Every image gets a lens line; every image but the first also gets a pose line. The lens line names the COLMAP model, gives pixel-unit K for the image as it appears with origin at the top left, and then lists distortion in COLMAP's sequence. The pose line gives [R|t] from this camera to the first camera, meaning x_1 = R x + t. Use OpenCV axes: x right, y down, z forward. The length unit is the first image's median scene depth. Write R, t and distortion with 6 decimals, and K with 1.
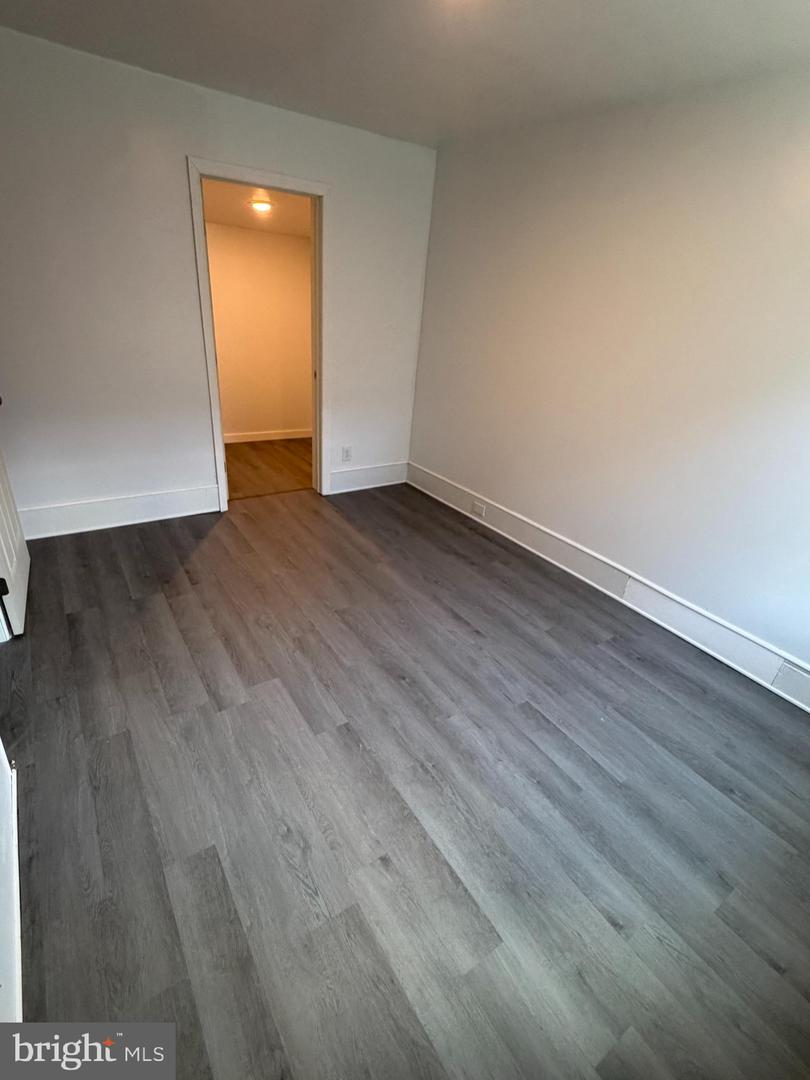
lens RADIAL K [[504.9, 0, 404.0], [0, 504.9, 543.3], [0, 0, 1]] dist [0.000006, 0.000505]
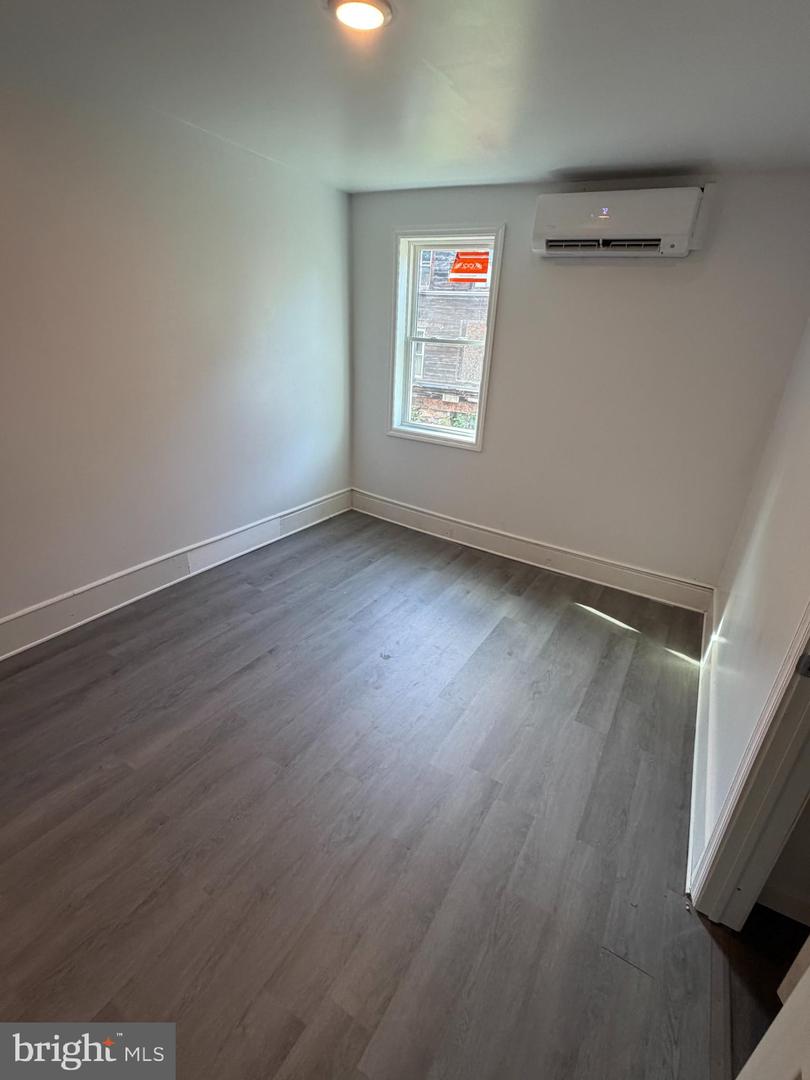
lens RADIAL K [[504.9, 0, 404.0], [0, 504.9, 543.3], [0, 0, 1]] dist [0.000006, 0.000505]
pose [[-0.417322, -0.464255, 0.781223, -0.744577], [0.317175, 0.731191, 0.603954, -0.576393], [-0.851612, 0.499828, -0.157892, 0.963020]]
